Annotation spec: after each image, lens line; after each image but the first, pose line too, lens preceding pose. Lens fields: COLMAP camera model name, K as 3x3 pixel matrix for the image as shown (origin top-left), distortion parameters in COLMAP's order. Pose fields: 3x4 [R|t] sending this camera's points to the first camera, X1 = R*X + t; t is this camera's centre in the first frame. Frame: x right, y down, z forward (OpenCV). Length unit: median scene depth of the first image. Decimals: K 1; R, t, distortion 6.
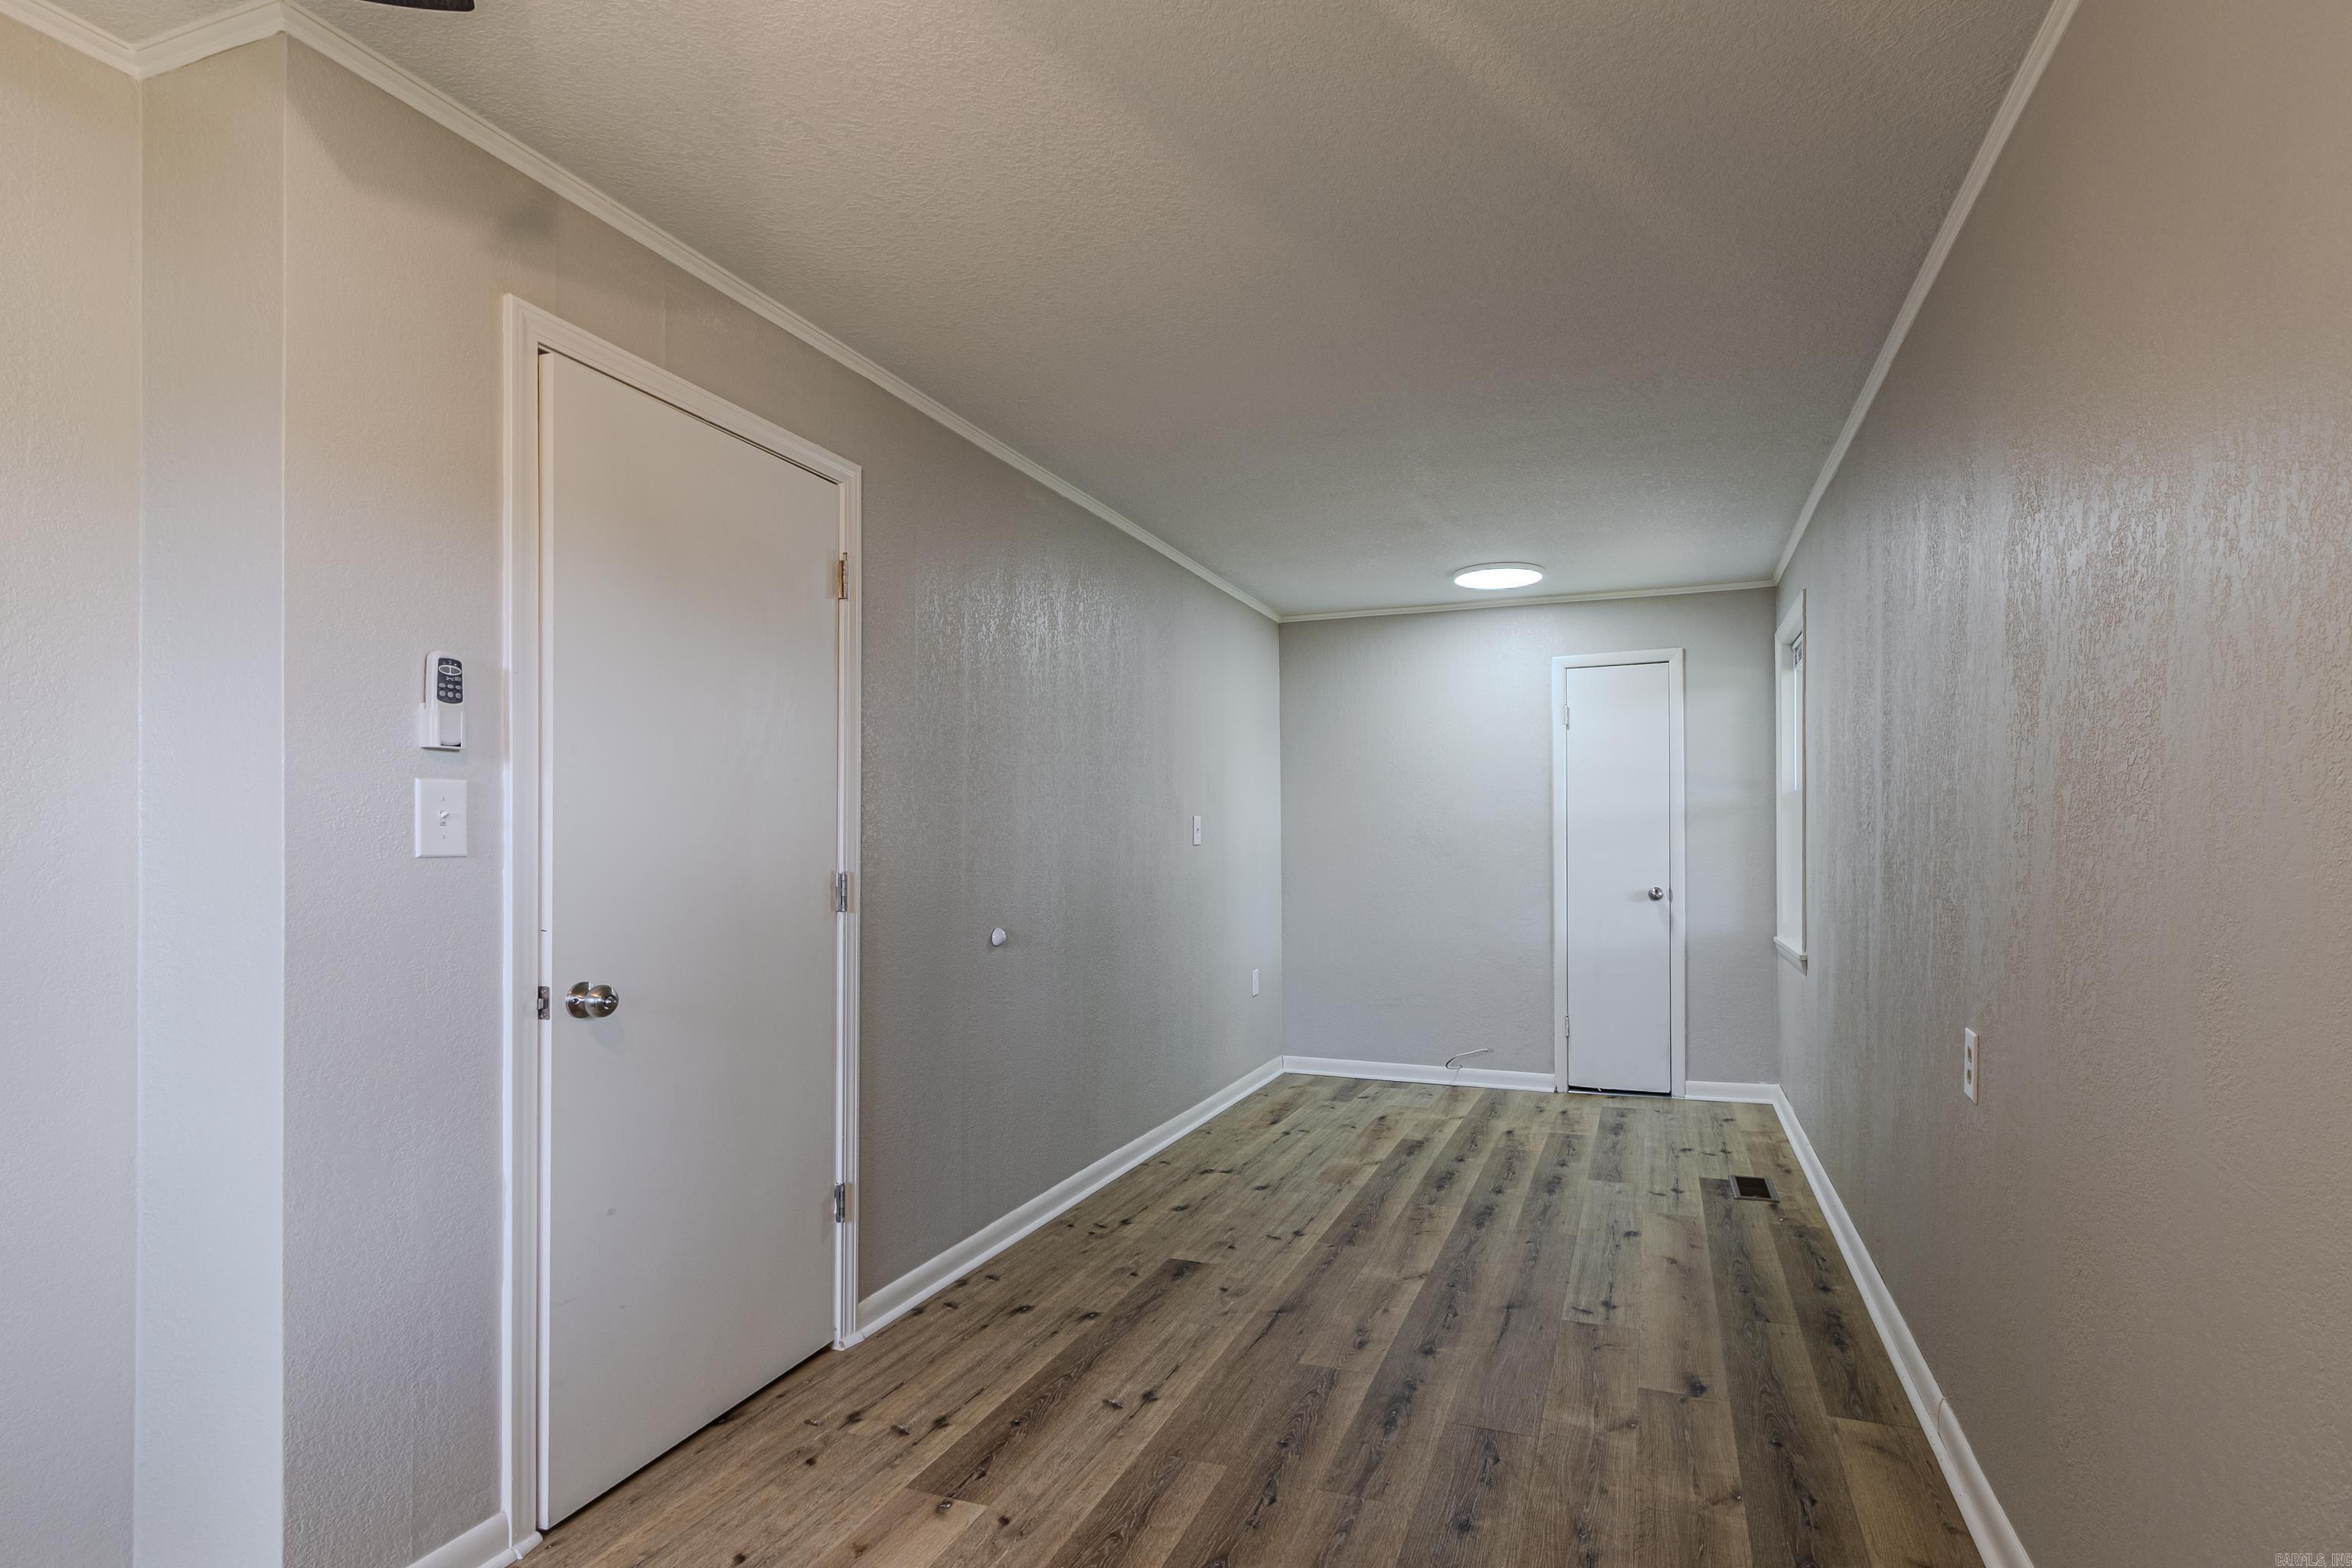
lens RADIAL K [[1126.5, 0, 1153.2], [0, 1126.5, 841.4], [0, 0, 1]] dist [0.005200, -0.000305]
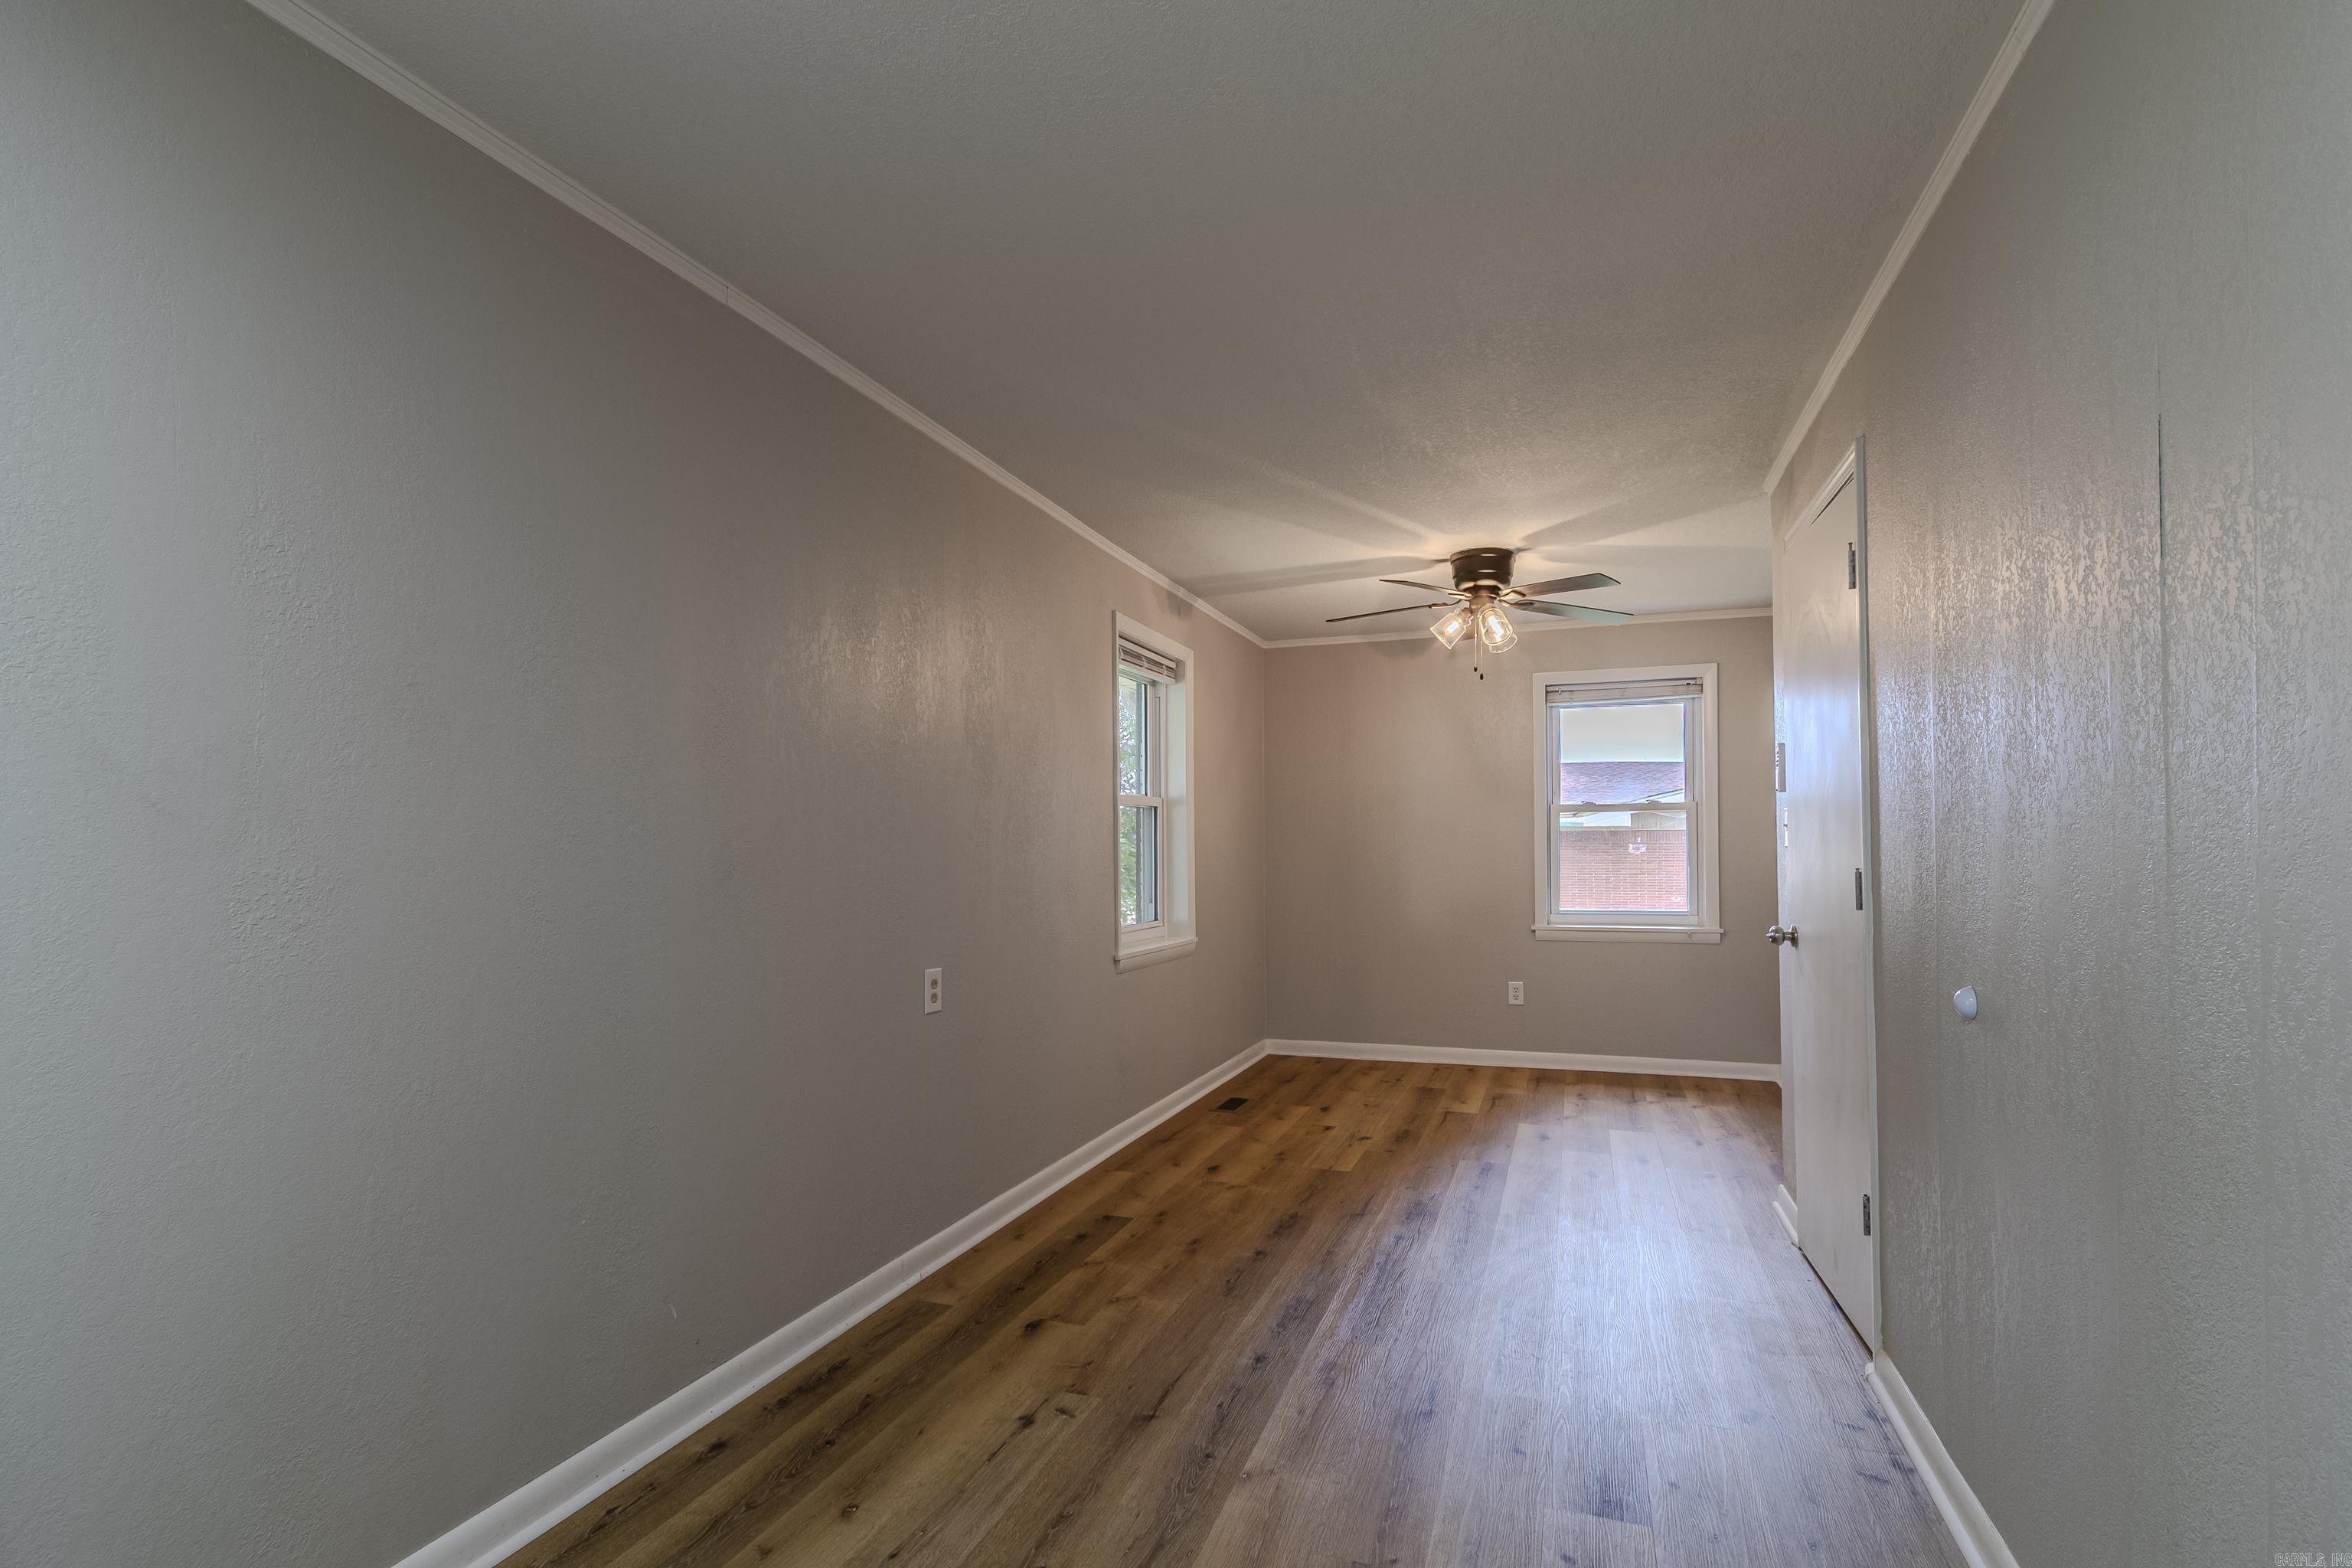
lens RADIAL K [[1099.0, 0, 1149.0], [0, 1099.0, 795.7], [0, 0, 1]] dist [0.003609, -0.000531]
pose [[-0.998727, 0.008956, -0.049632, 0.375389], [0.011242, 0.998880, -0.045967, 0.002442], [0.049165, -0.046467, -0.997709, 1.931865]]
